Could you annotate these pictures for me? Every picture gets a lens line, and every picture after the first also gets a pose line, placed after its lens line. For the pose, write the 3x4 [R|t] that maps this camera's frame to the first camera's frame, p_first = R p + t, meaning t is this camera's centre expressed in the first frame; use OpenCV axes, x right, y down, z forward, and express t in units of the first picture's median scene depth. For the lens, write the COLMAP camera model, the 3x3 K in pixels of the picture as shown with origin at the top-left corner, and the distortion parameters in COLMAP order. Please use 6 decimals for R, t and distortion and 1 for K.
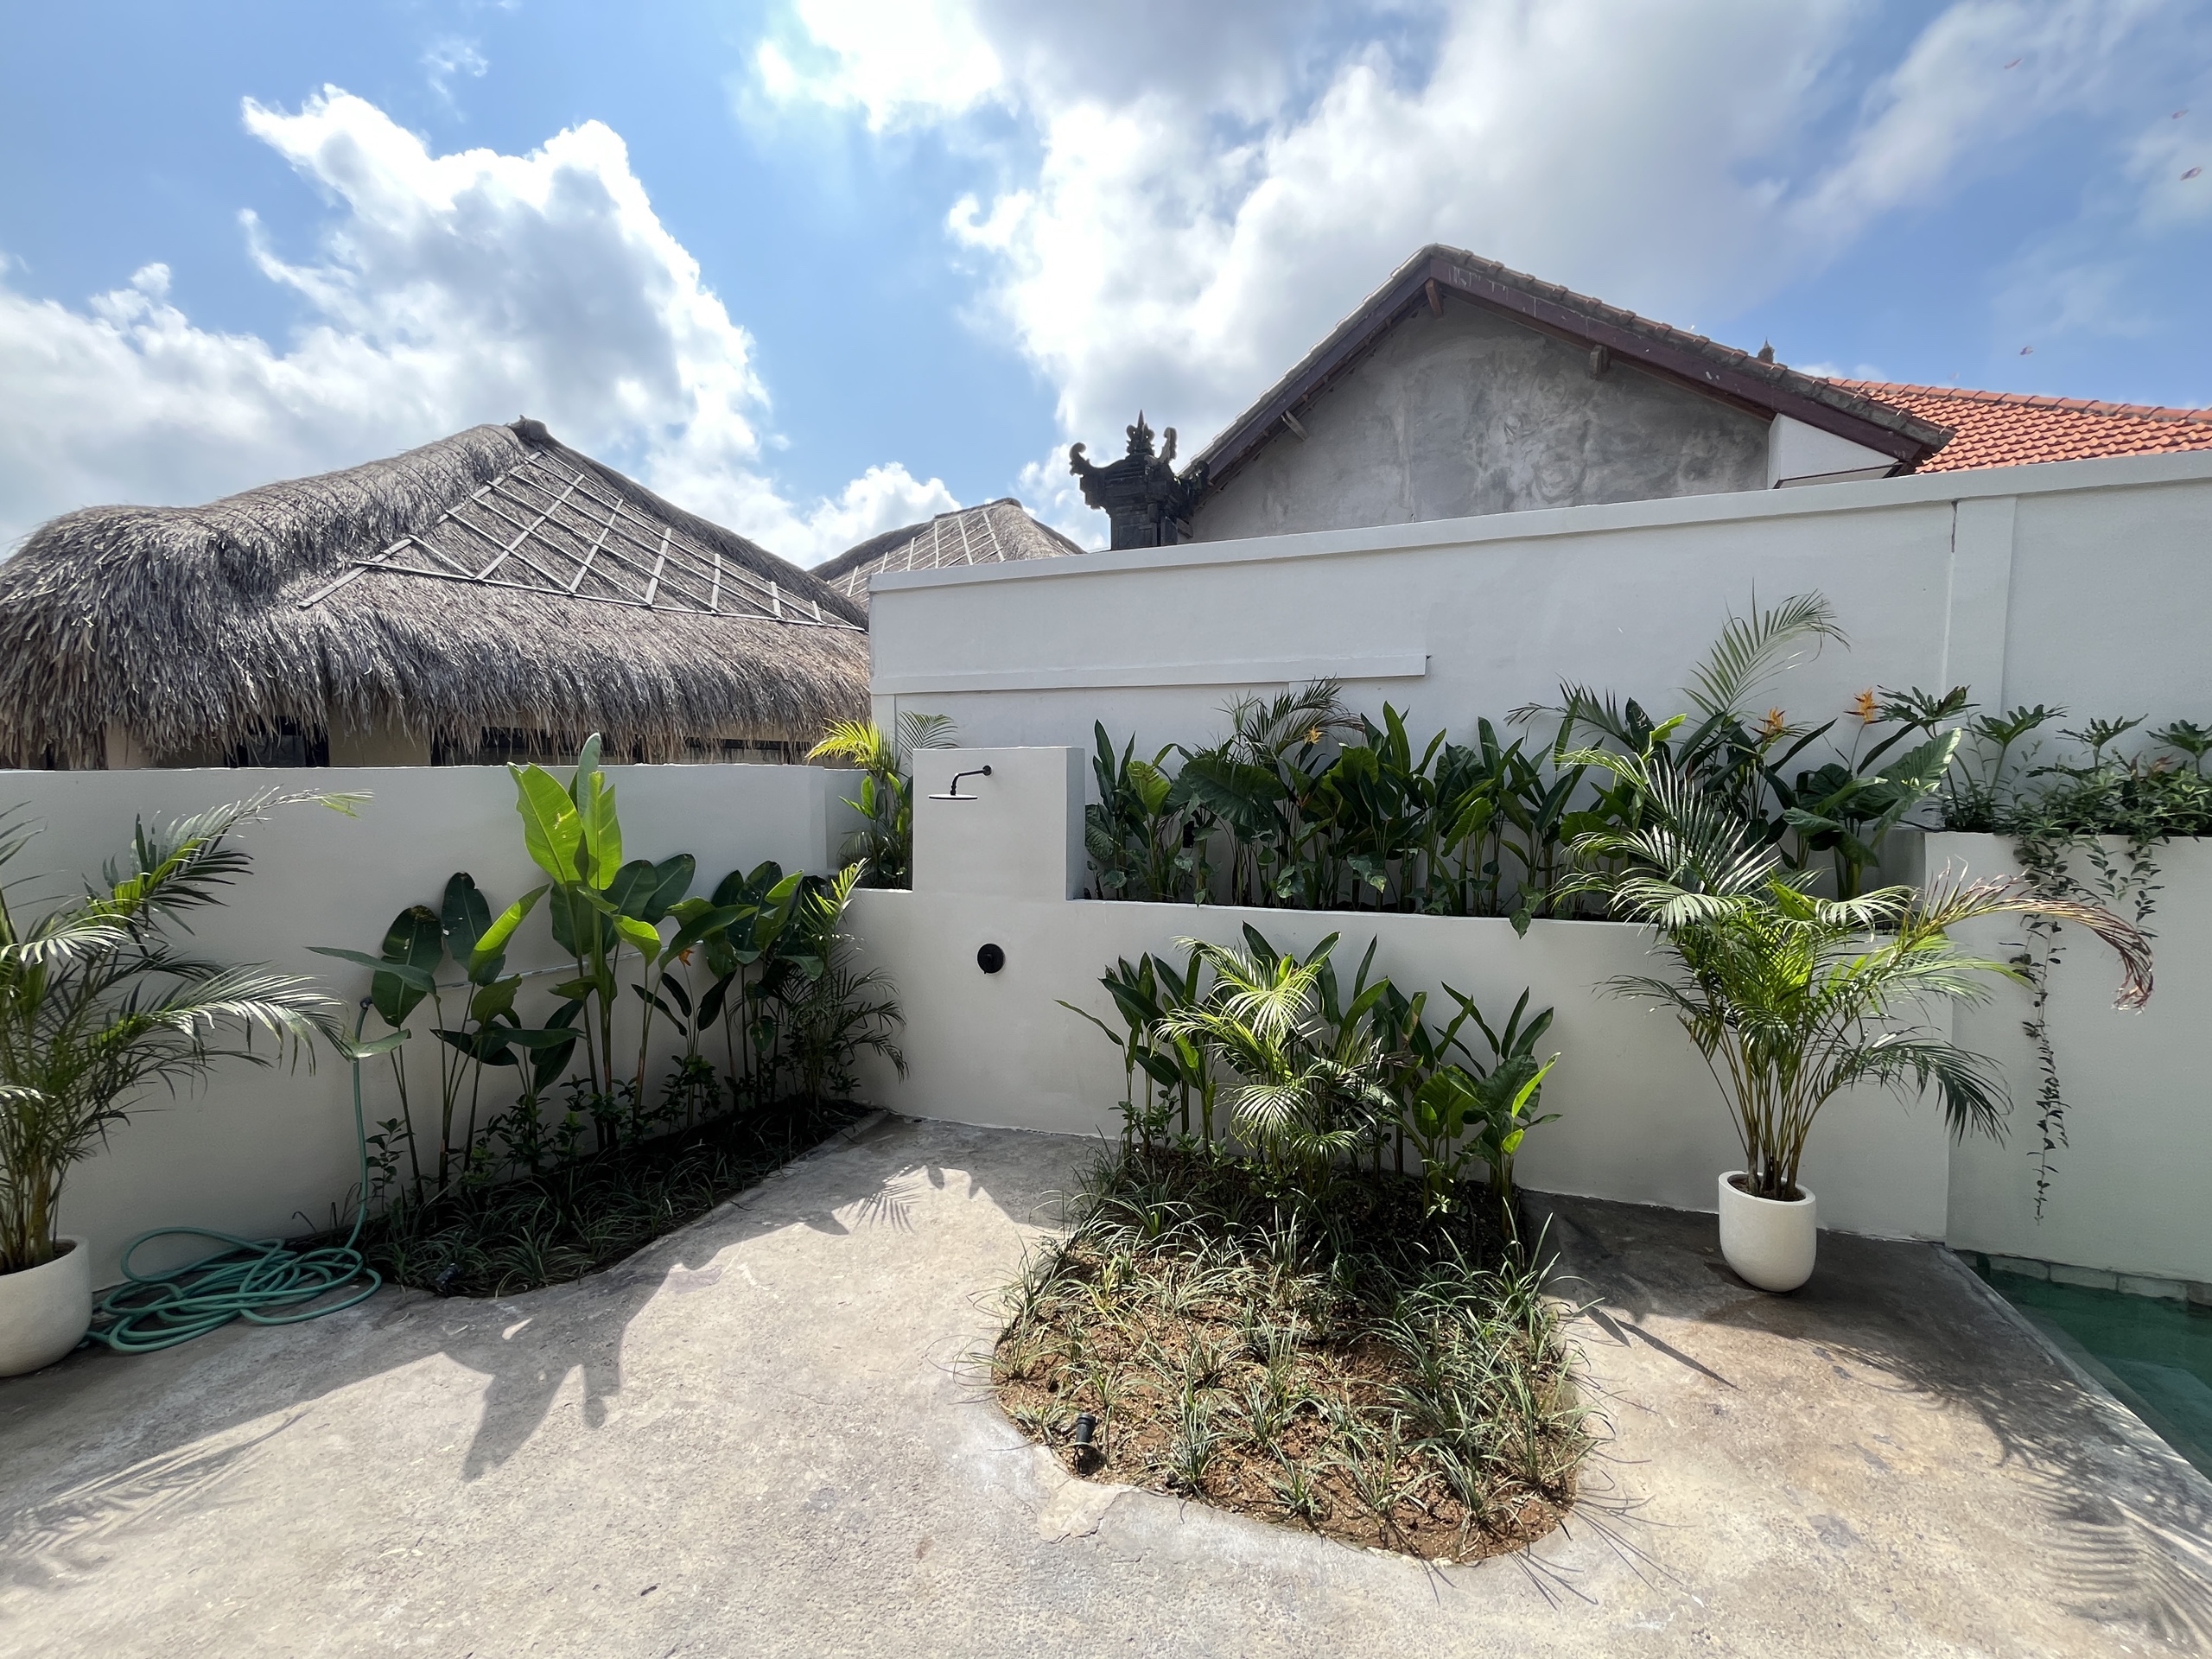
lens RADIAL K [[889.6, 0, 1100.3], [0, 889.6, 822.8], [0, 0, 1]] dist [-0.000501, -0.000108]
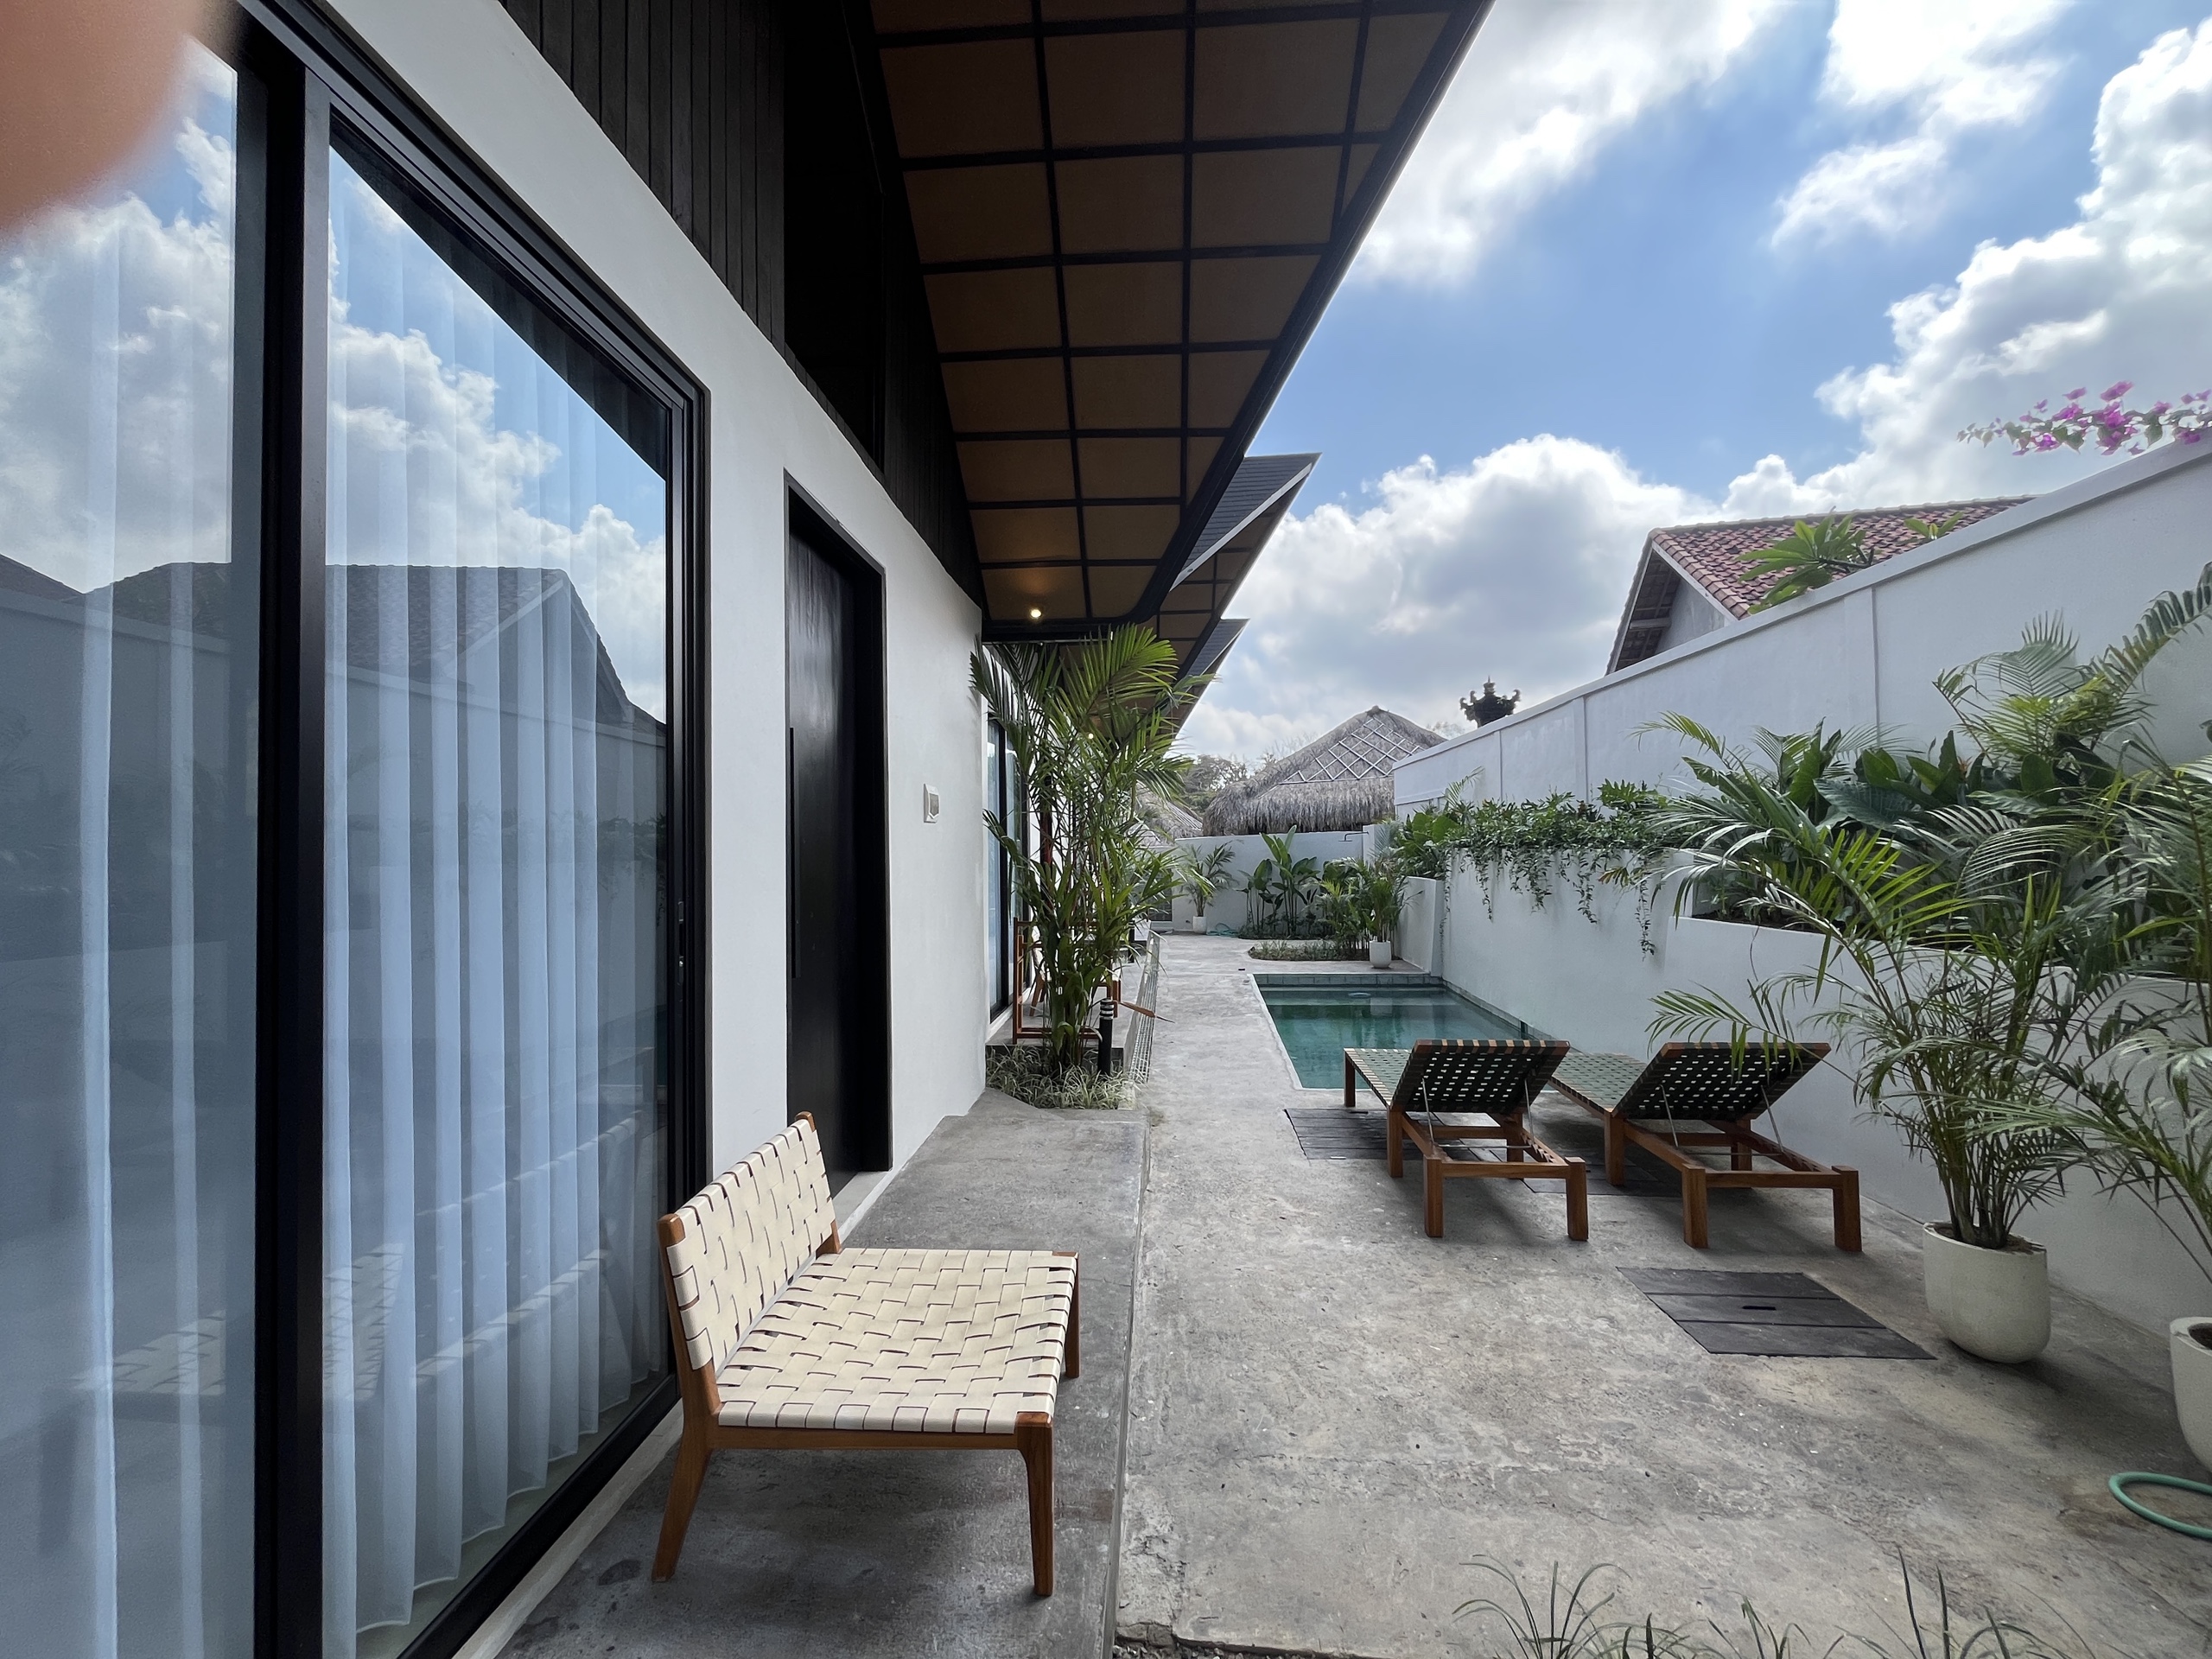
lens RADIAL K [[899.9, 0, 1116.5], [0, 899.9, 845.9], [0, 0, 1]] dist [-0.000743, -0.000013]
pose [[0.269315, -0.005836, -0.963034, 3.000258], [-0.043656, 0.998880, -0.018262, 0.095371], [0.962062, 0.046960, 0.268759, -0.805764]]
